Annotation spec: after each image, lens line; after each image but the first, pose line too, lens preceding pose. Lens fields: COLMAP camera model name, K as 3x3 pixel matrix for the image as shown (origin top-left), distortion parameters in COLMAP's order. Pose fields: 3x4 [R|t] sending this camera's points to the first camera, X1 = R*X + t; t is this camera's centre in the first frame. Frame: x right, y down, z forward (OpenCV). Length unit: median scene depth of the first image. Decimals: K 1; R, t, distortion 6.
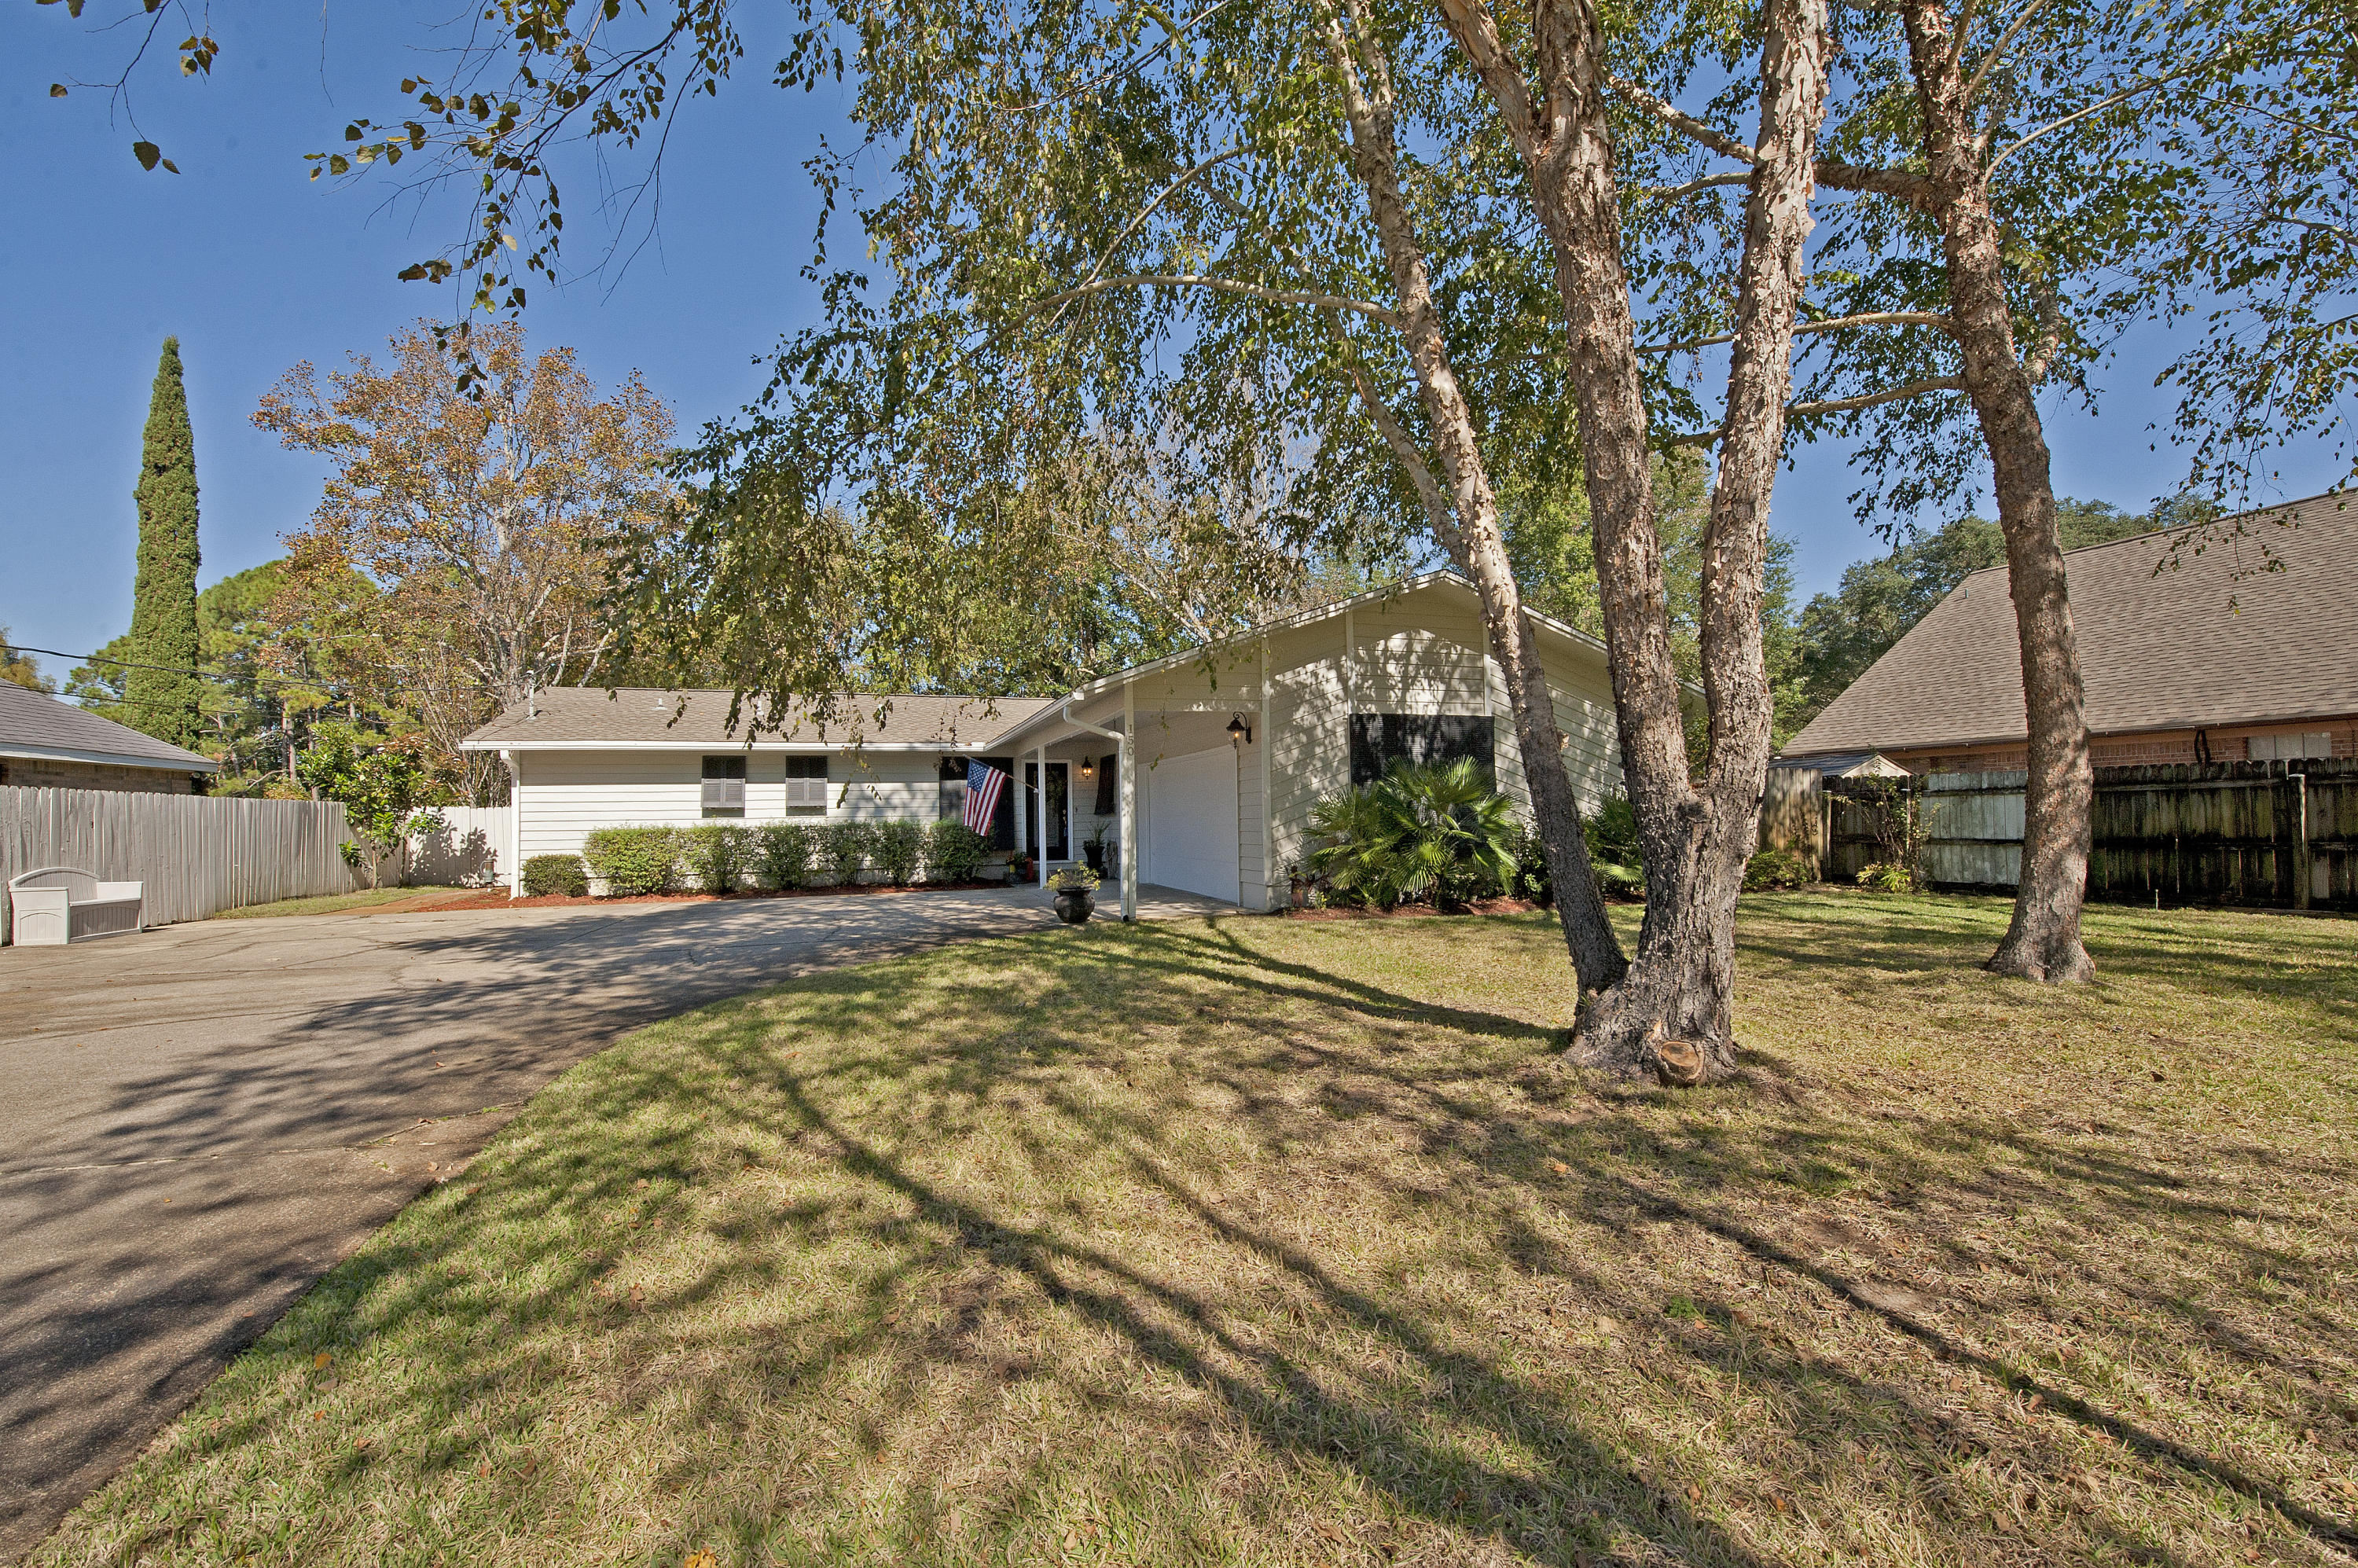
lens RADIAL K [[976.7, 0, 1175.1], [0, 976.7, 797.8], [0, 0, 1]] dist [-0.012756, -0.000577]
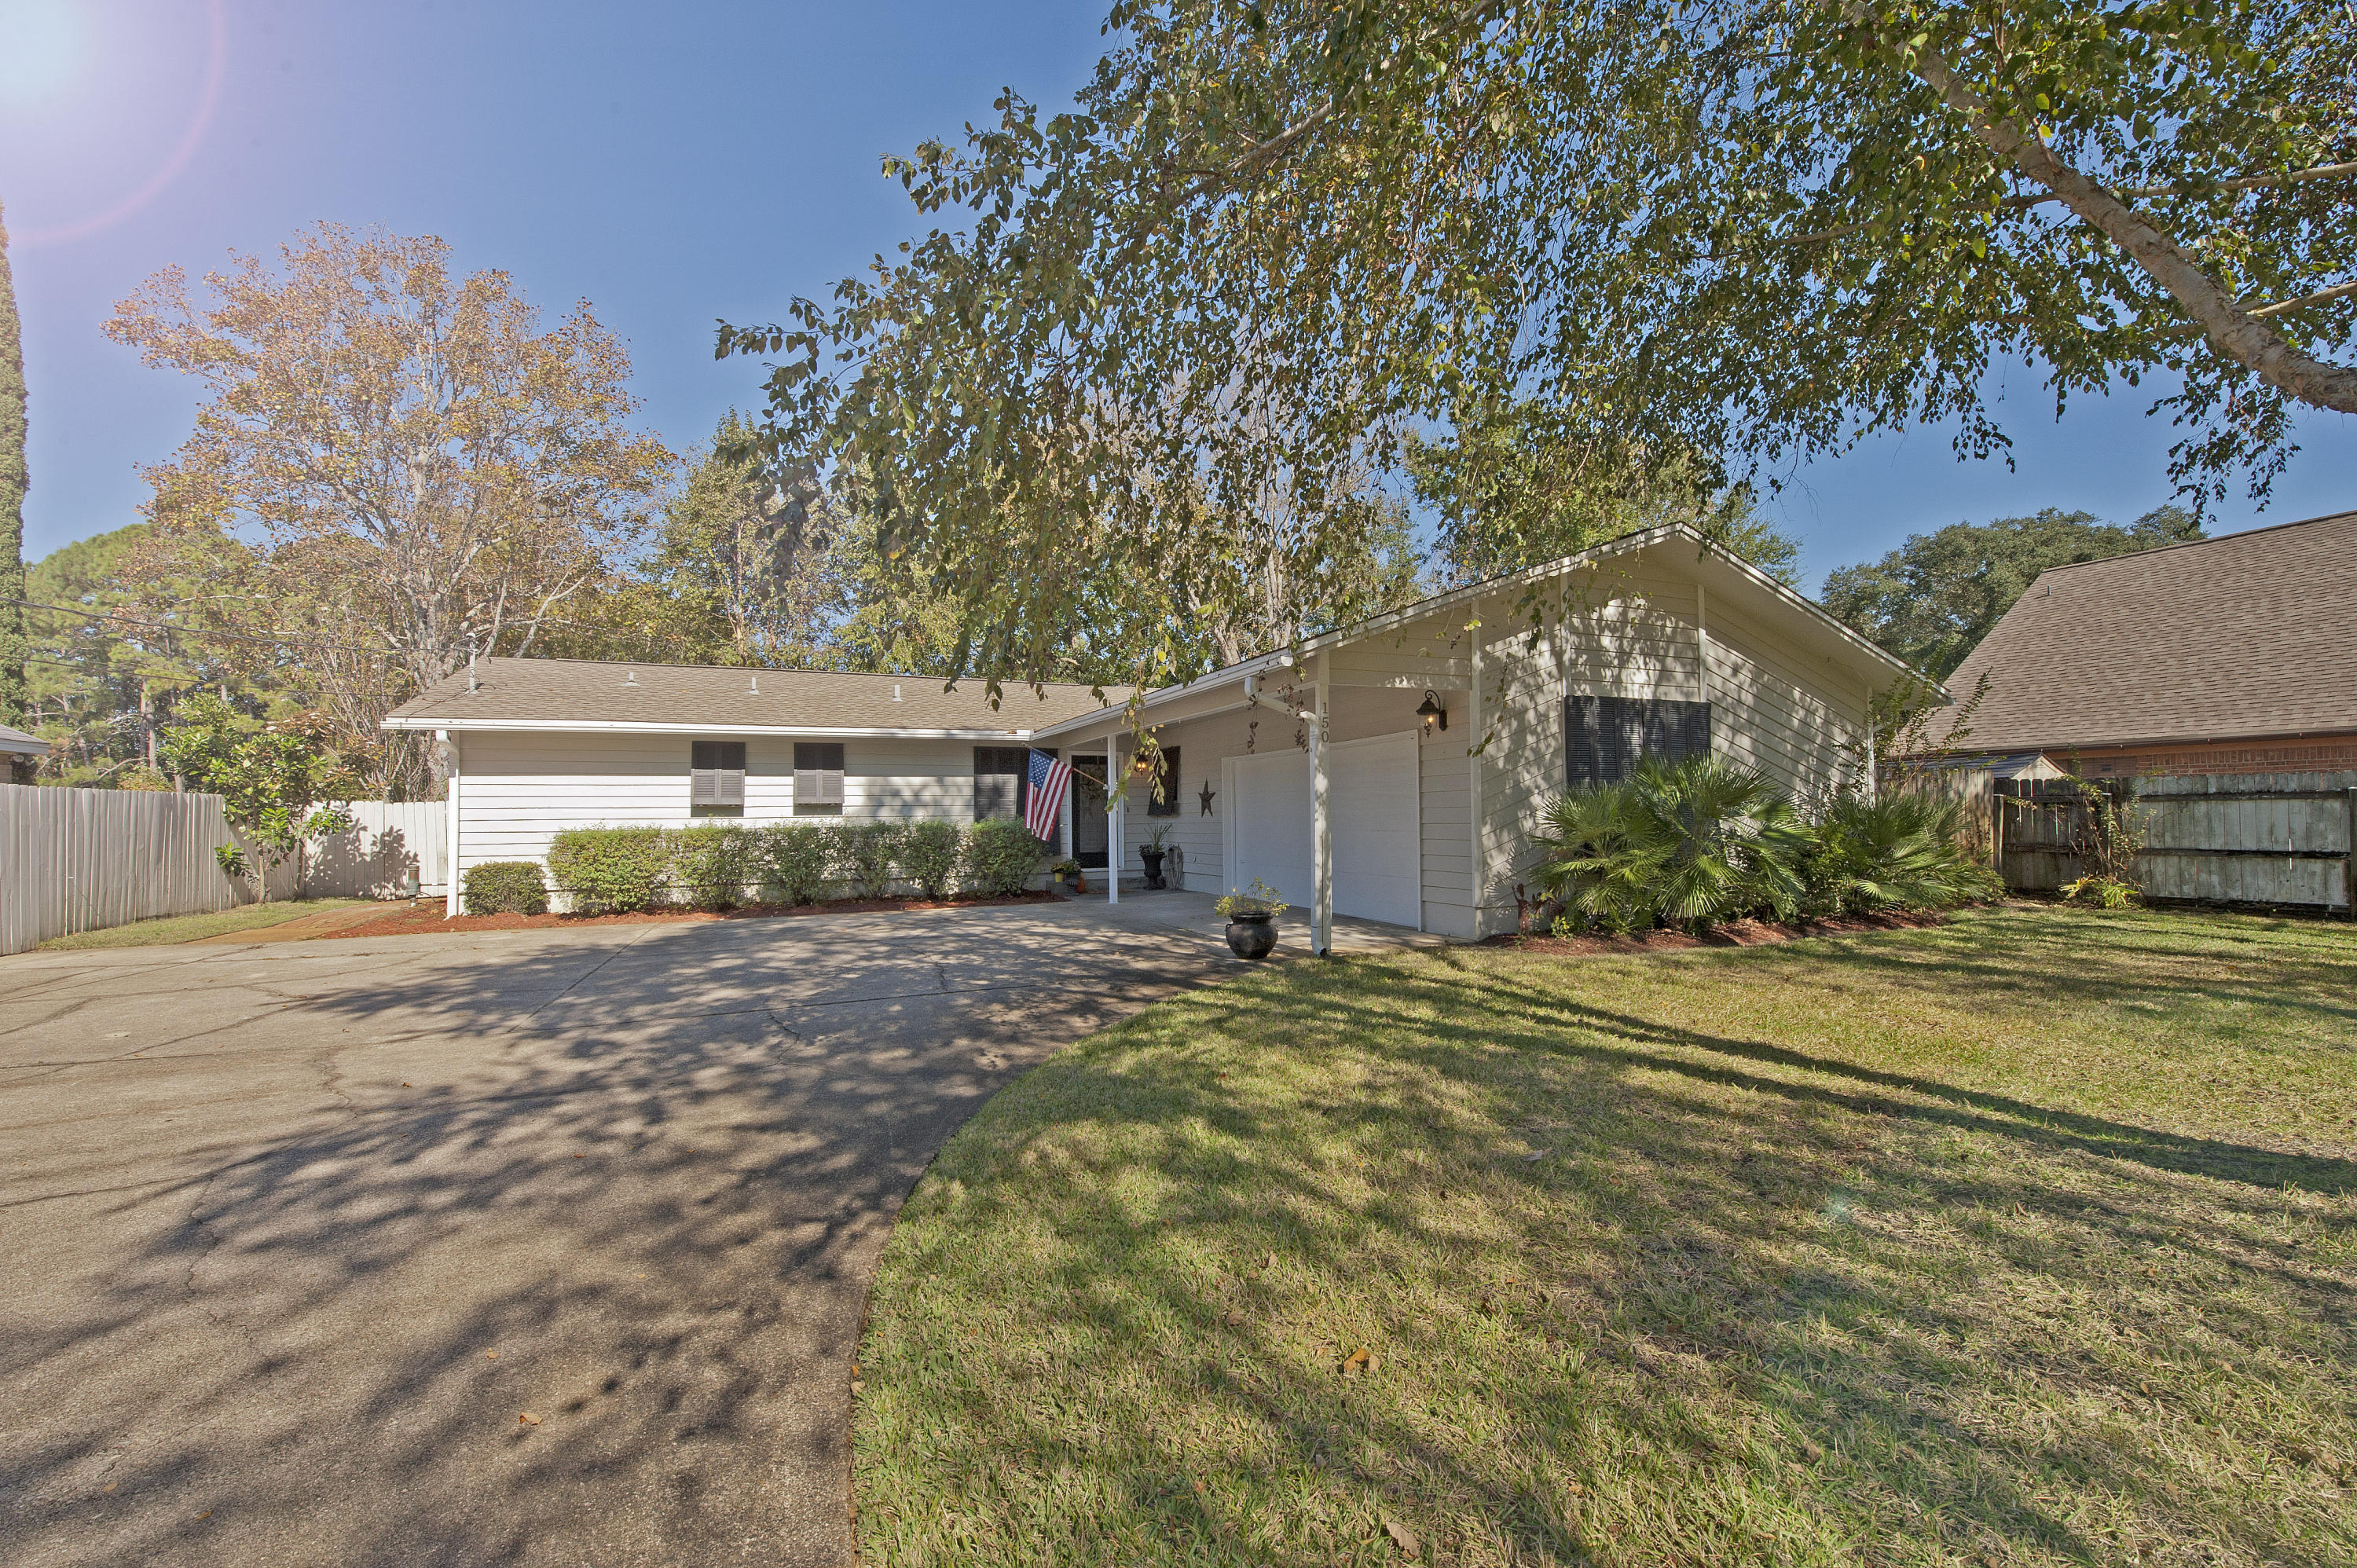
lens RADIAL K [[959.7, 0, 1176.6], [0, 959.7, 796.1], [0, 0, 1]] dist [-0.014646, -0.000409]
pose [[0.996218, 0.007409, 0.086576, -0.153419], [-0.007366, 0.999973, -0.000818, 0.000848], [-0.086579, 0.000177, 0.996245, 0.168373]]
